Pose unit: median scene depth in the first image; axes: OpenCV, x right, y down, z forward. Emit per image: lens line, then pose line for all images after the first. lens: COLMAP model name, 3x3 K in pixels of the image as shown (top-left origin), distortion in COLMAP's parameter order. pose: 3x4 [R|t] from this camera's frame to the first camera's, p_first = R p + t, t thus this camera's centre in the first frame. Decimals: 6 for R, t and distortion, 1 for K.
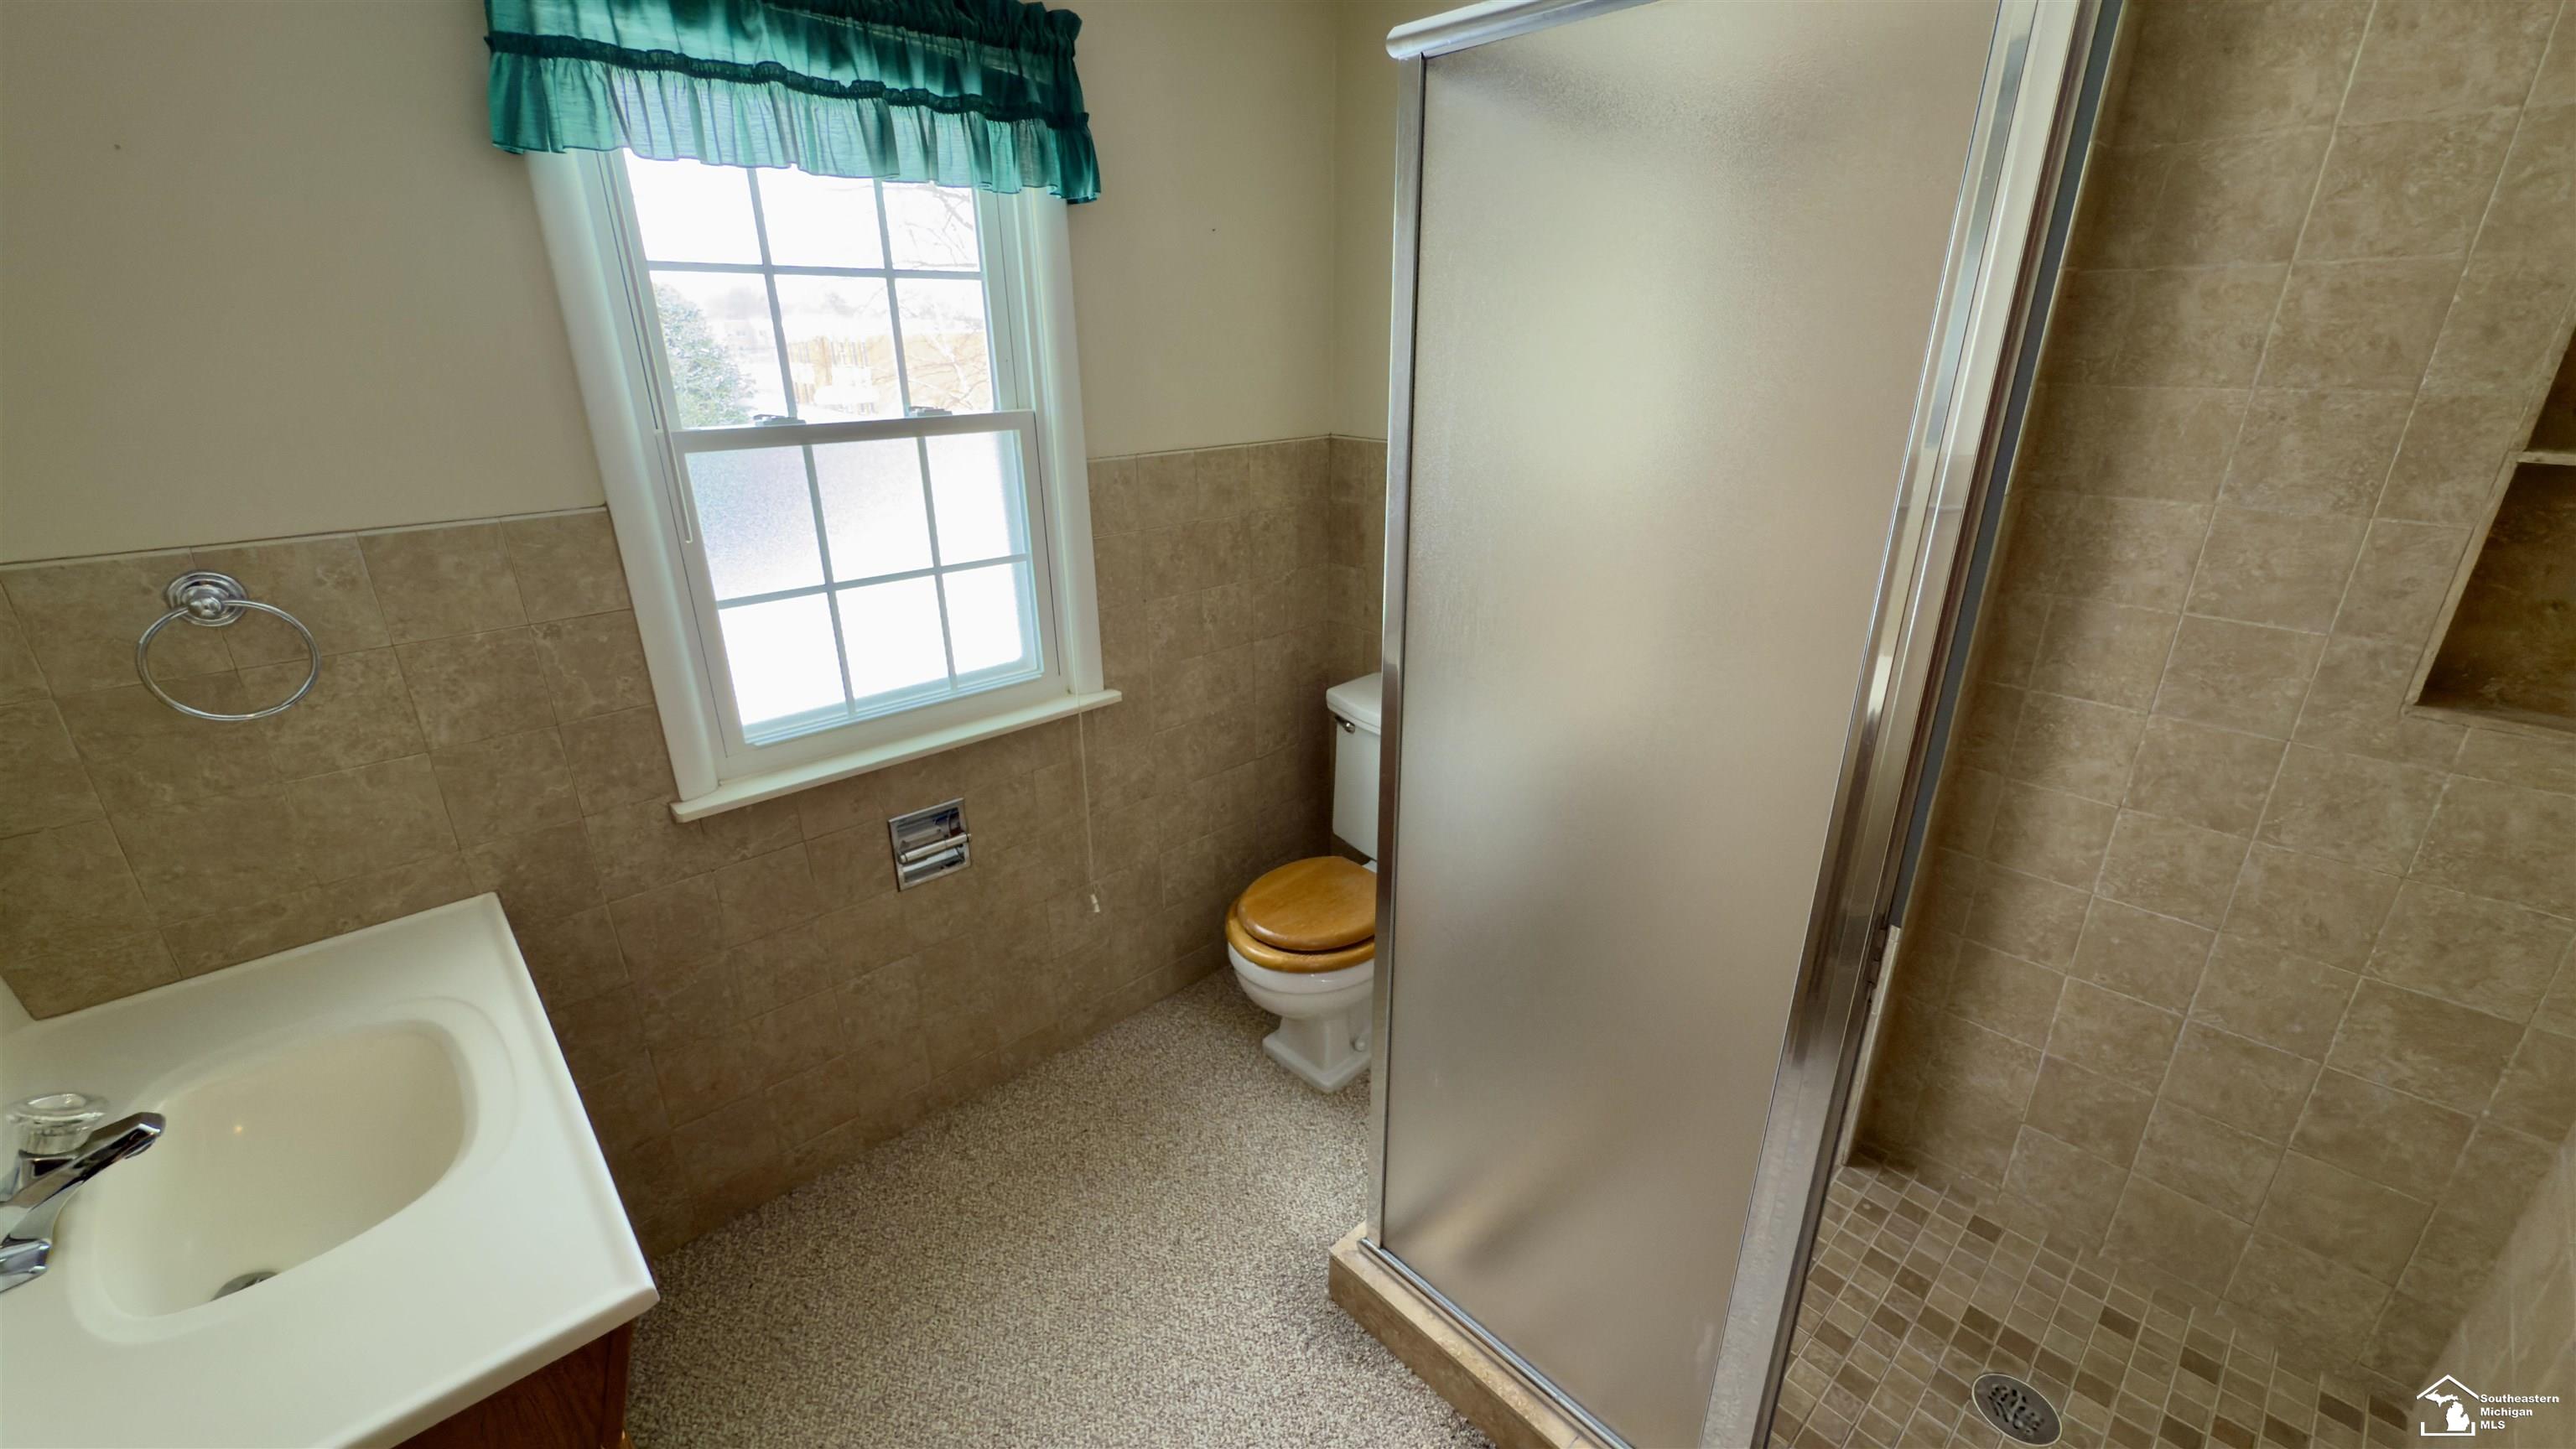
lens RADIAL K [[1031.6, 0, 1288.7], [0, 1031.6, 730.3], [0, 0, 1]] dist [-0.001007, 0.000188]
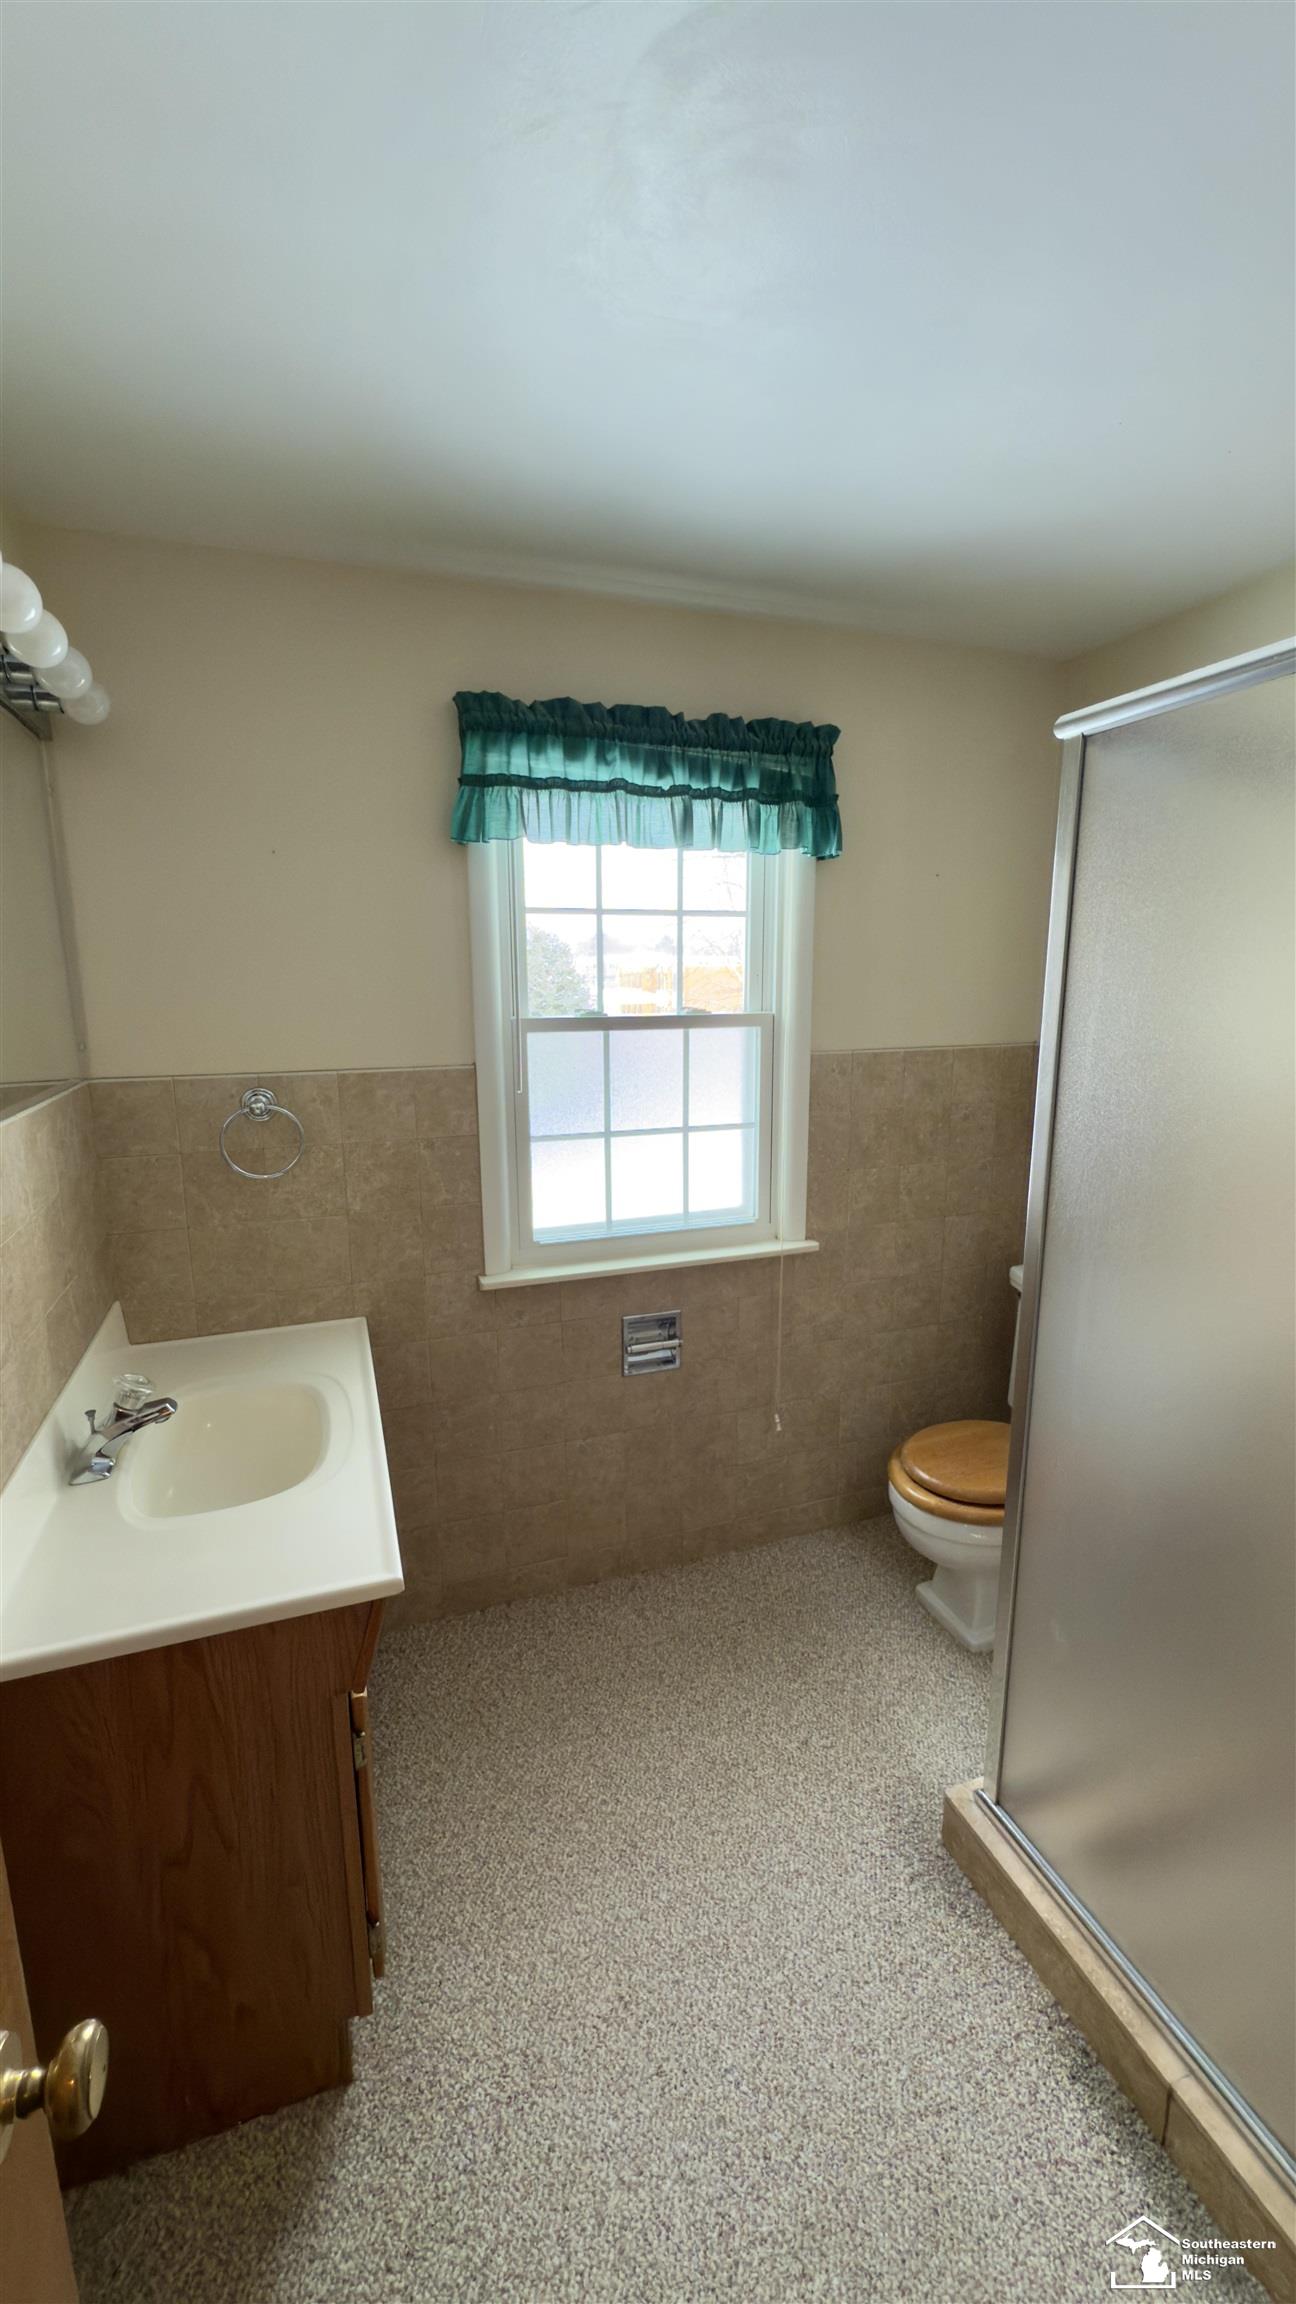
lens RADIAL K [[922.7, 0, 648.0], [0, 922.7, 1152.0], [0, 0, 1]] dist [-0.001007, 0.000188]
pose [[0.918947, 0.079178, -0.386352, 0.074606], [-0.143064, 0.979836, -0.139475, 0.046598], [0.367518, 0.183443, 0.911745, -0.077325]]
